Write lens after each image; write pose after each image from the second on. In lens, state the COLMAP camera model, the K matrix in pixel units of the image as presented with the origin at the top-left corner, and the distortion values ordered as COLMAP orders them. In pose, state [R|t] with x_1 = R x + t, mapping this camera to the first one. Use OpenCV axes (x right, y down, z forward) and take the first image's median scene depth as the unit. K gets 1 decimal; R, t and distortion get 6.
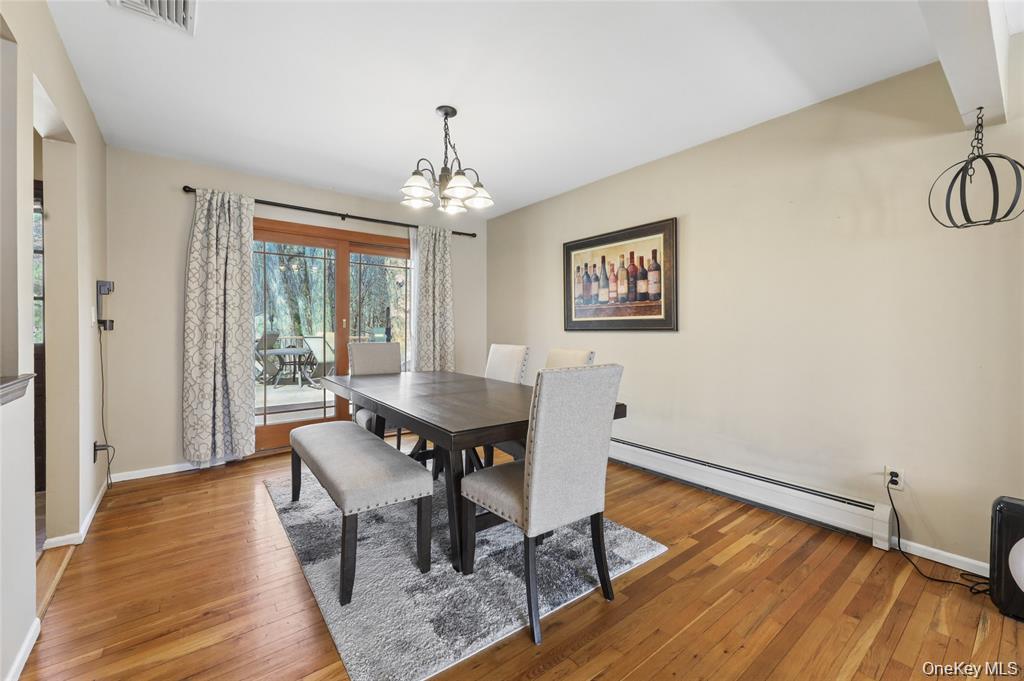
lens RADIAL K [[416.2, 0, 503.9], [0, 416.2, 333.9], [0, 0, 1]] dist [-0.001742, -0.000451]
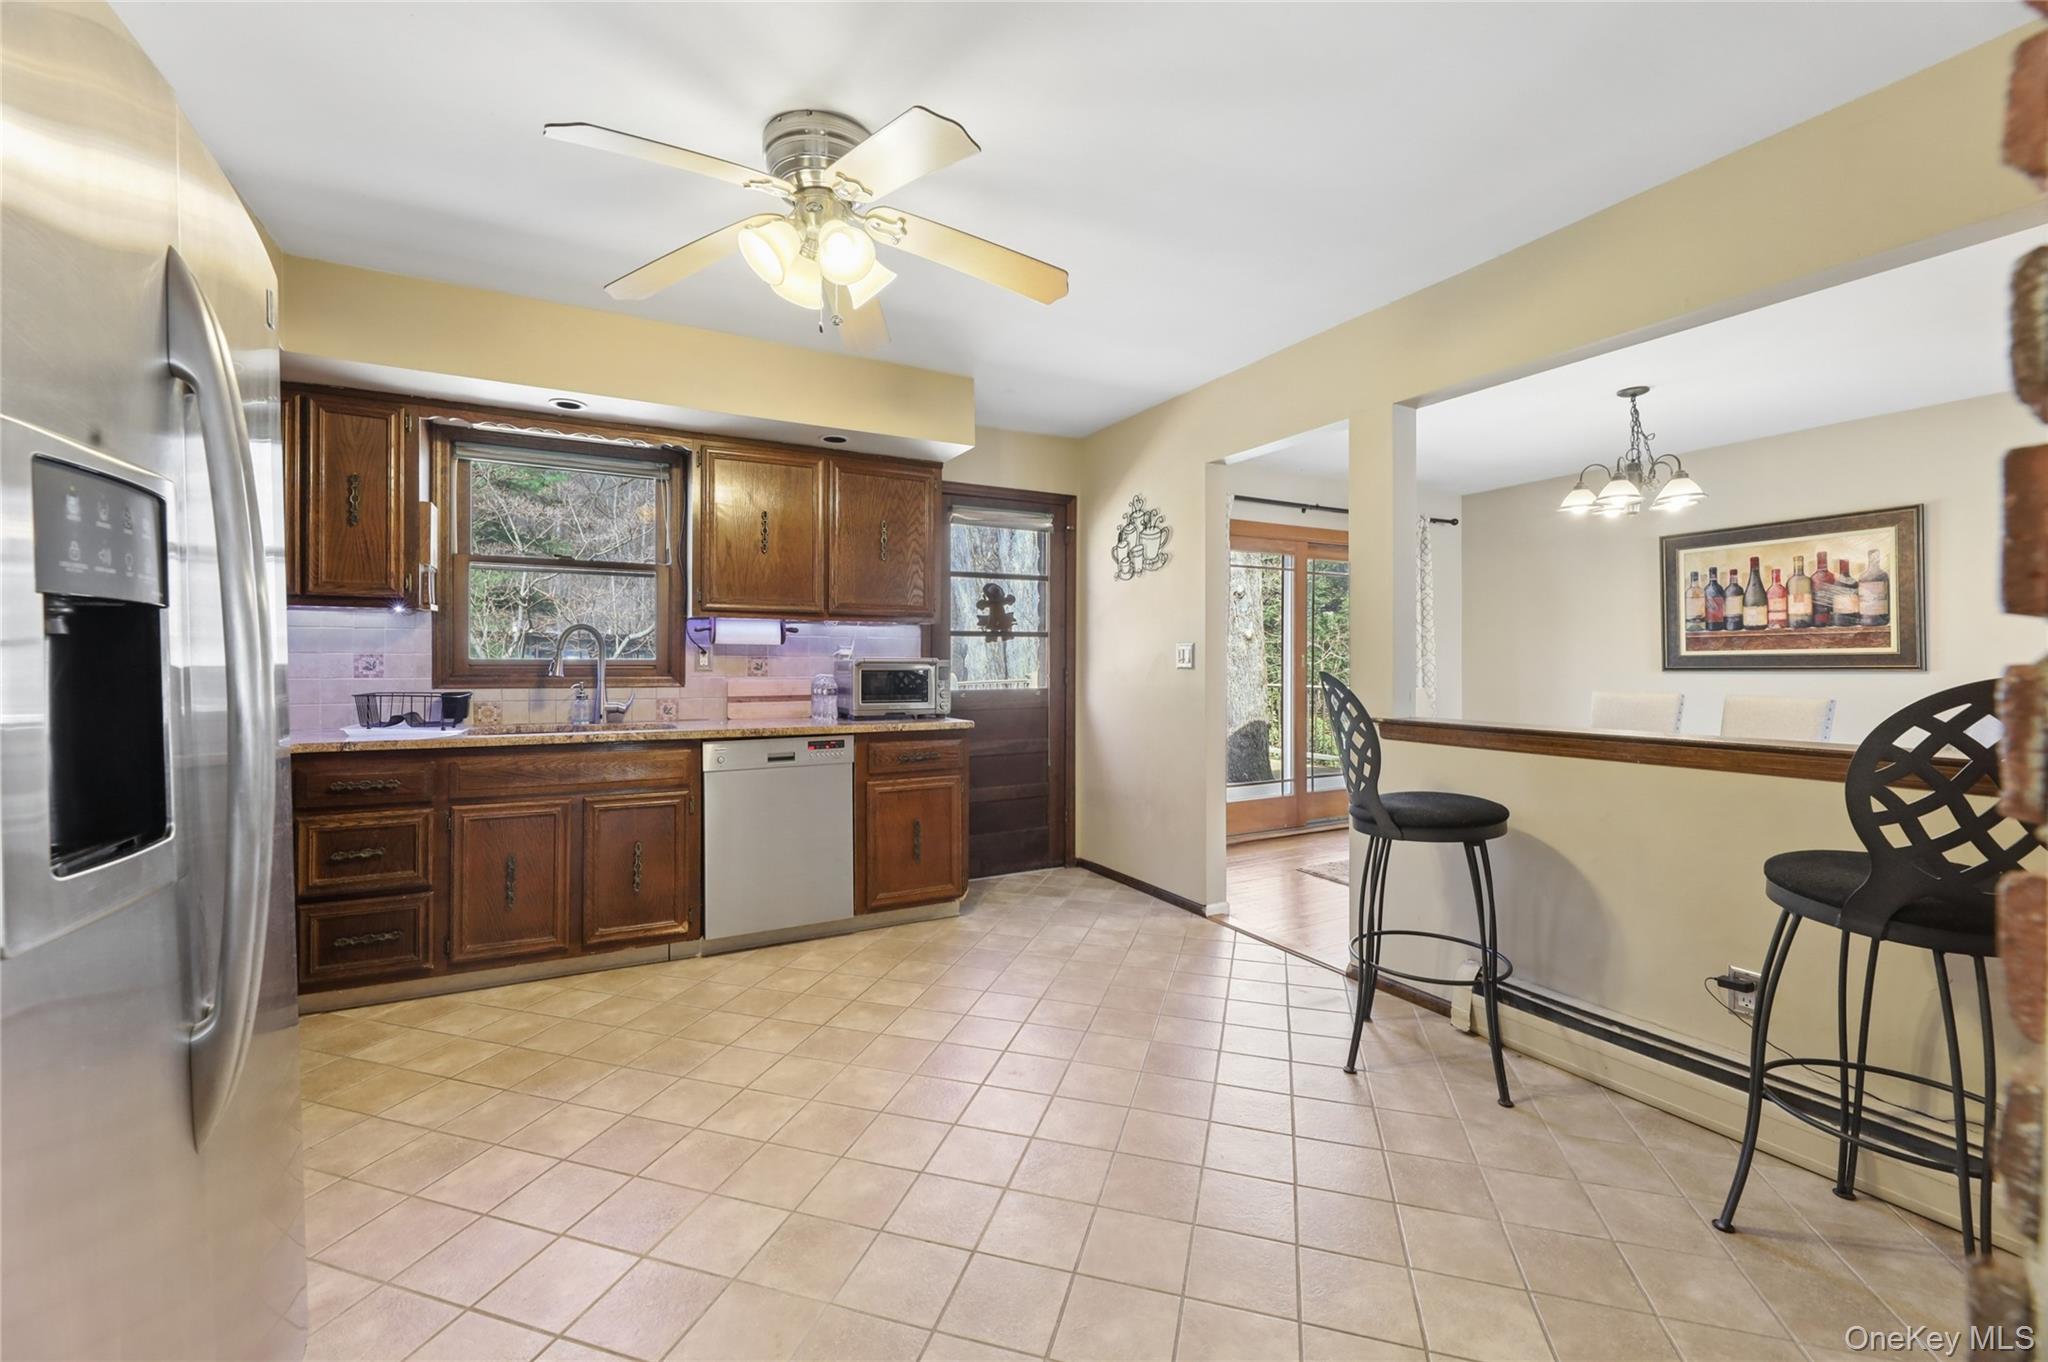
lens RADIAL K [[832.4, 0, 1007.1], [0, 832.4, 659.7], [0, 0, 1]] dist [-0.001742, -0.000451]
pose [[0.984933, -0.005664, -0.172842, -0.750941], [0.002381, 0.999813, -0.019198, -0.002541], [0.172918, 0.018497, 0.984763, -0.536739]]
